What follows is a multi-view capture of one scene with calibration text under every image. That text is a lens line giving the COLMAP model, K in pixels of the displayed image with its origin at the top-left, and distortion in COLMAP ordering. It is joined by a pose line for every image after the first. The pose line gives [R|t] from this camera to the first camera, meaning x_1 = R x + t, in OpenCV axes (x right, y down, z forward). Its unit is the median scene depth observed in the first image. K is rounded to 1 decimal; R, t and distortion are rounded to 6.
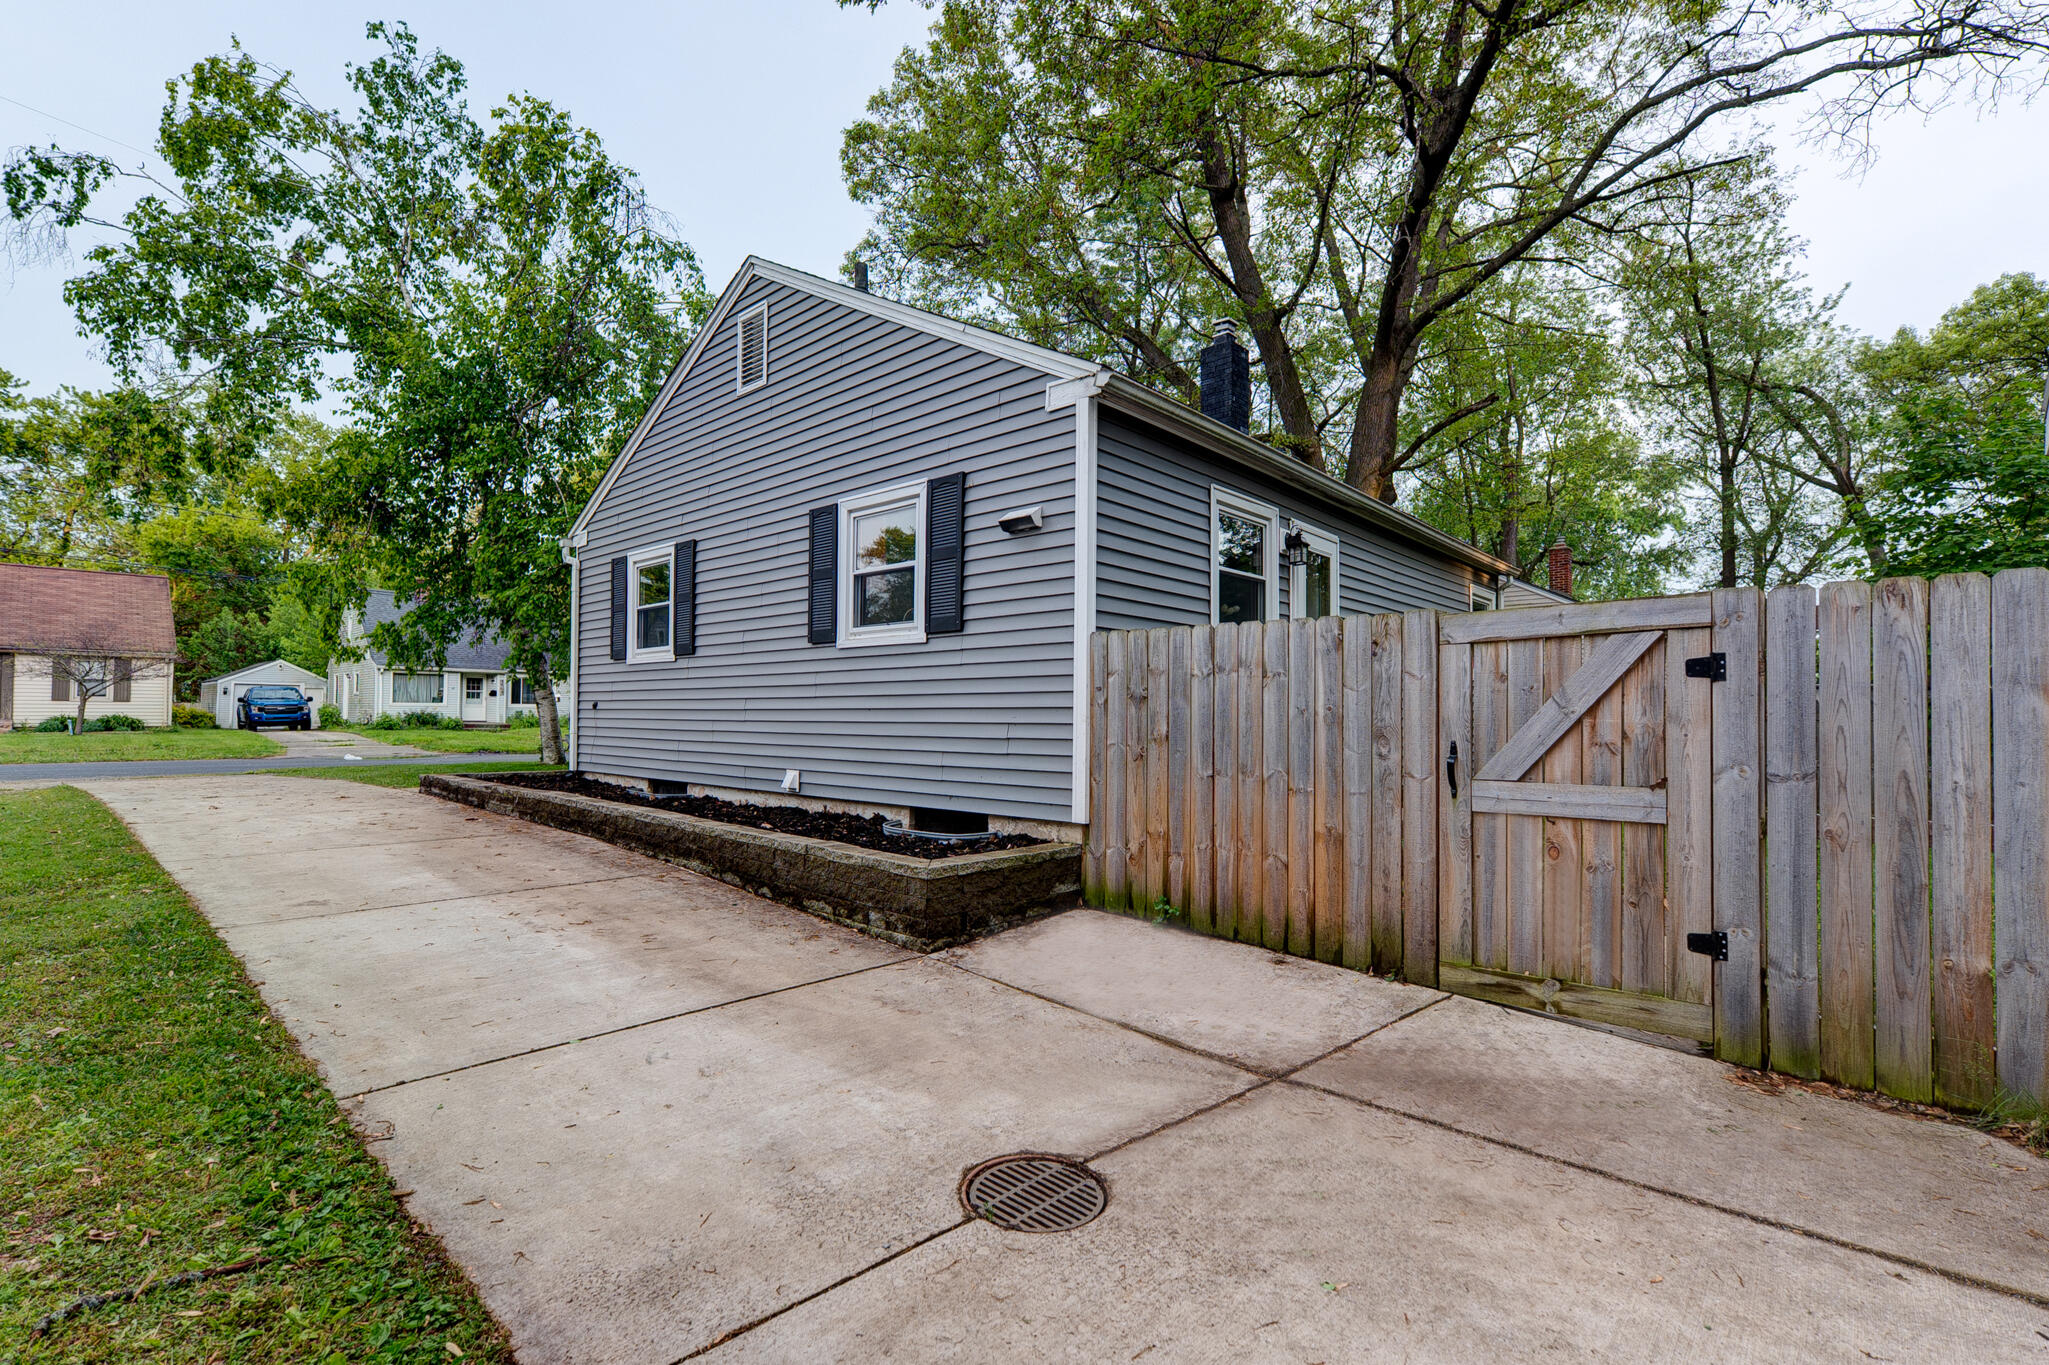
lens RADIAL K [[889.2, 0, 1024.5], [0, 889.2, 682.5], [0, 0, 1]] dist [0.001273, 0.000409]
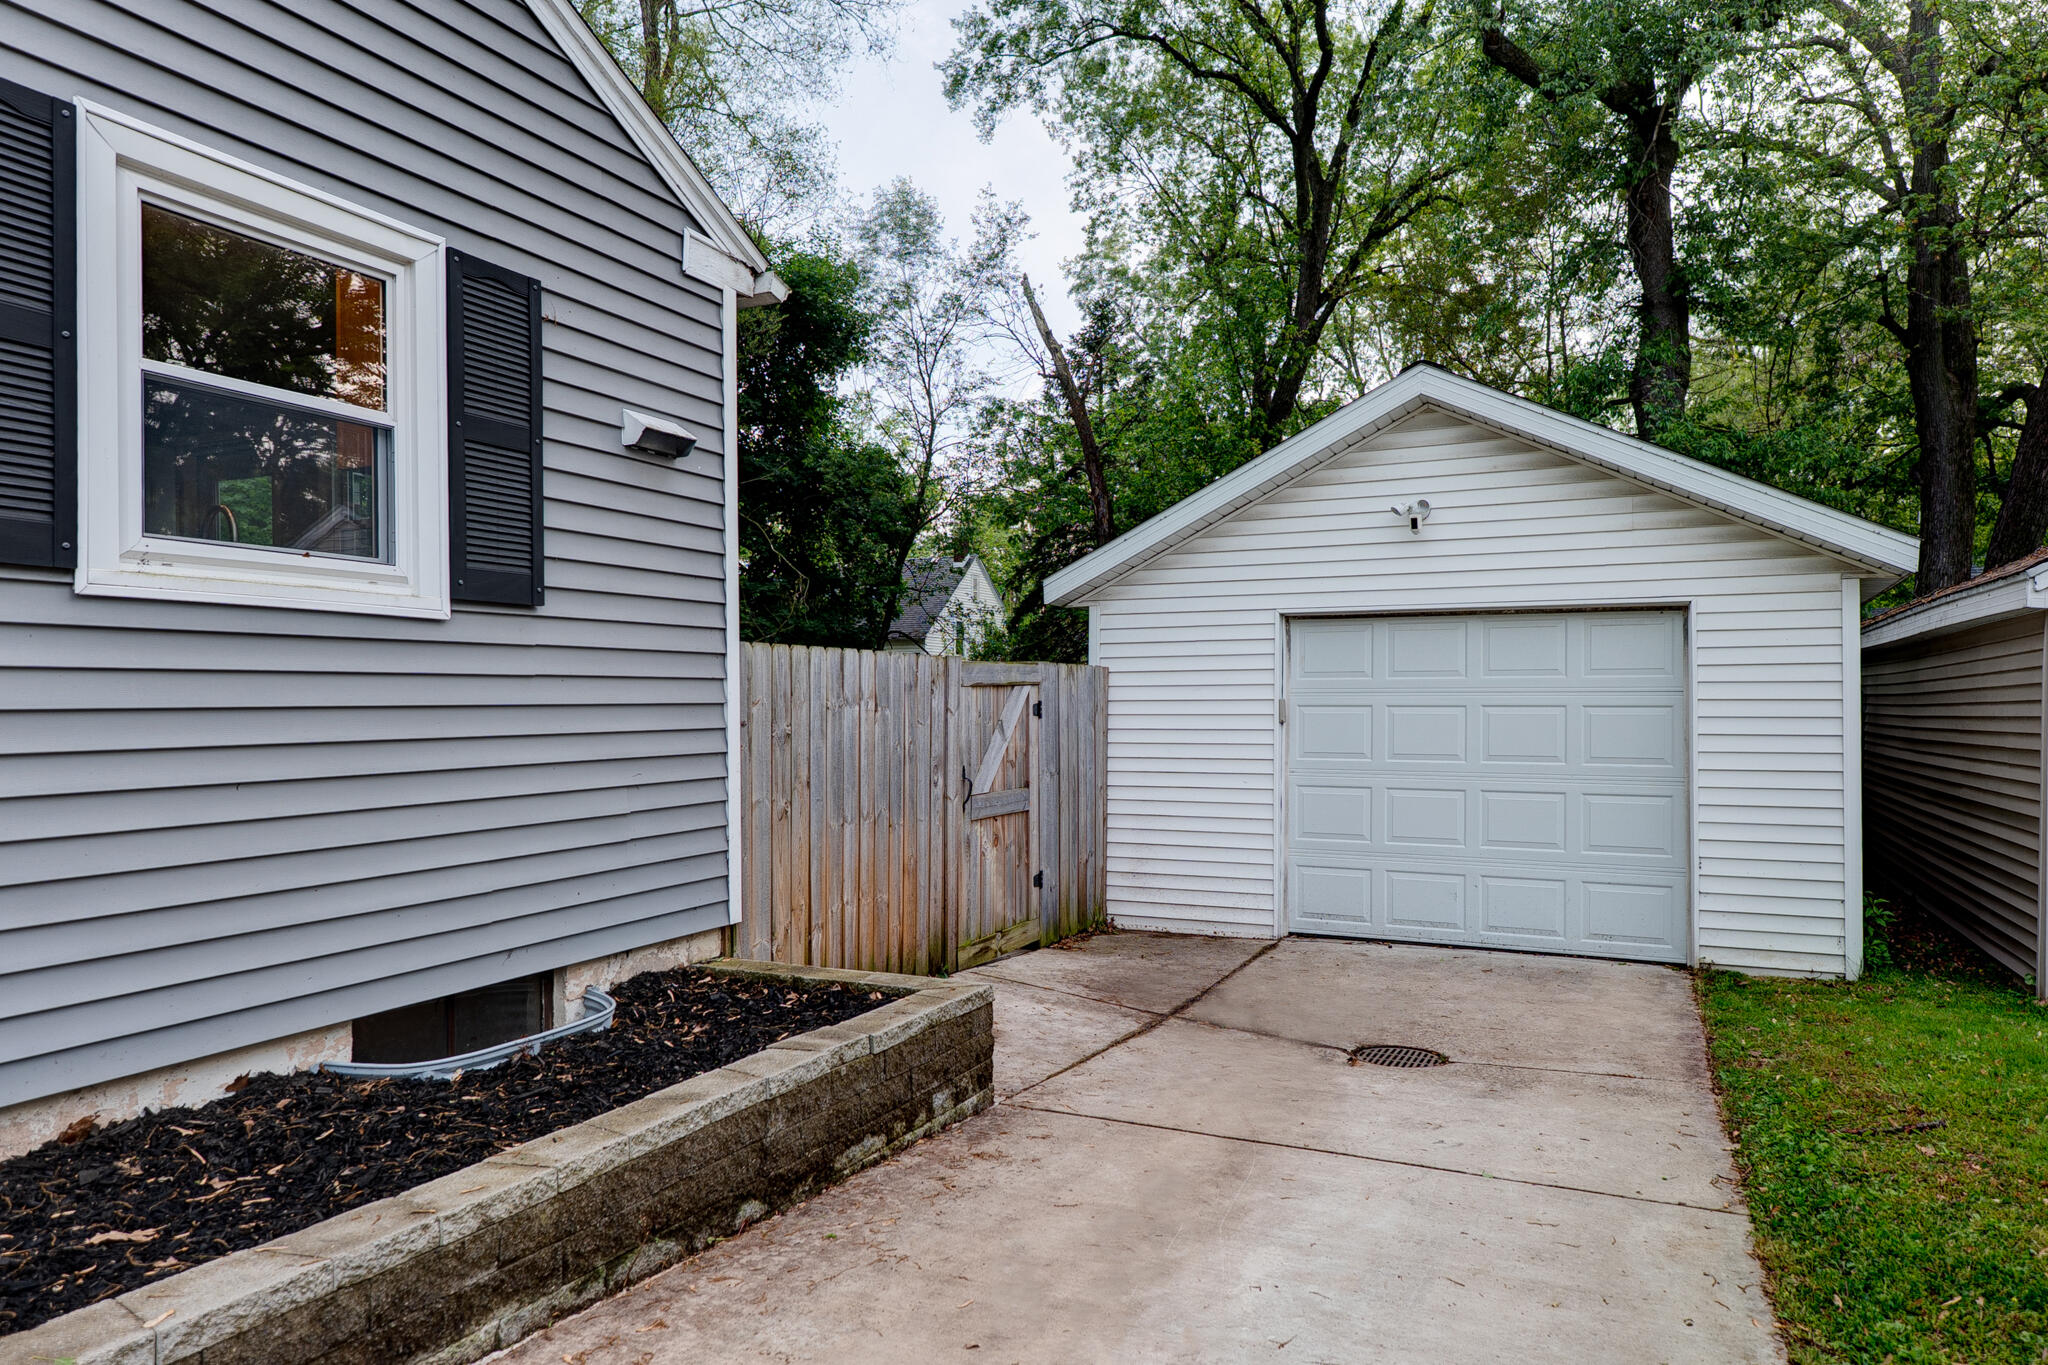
lens RADIAL K [[1254.9, 0, 1021.8], [0, 1254.9, 689.8], [0, 0, 1]] dist [-0.001372, -0.001226]
pose [[-0.260009, 0.001785, 0.965605, -1.118074], [-0.037776, 0.999214, -0.012020, -0.019888], [-0.964867, -0.039602, -0.259737, 1.271907]]
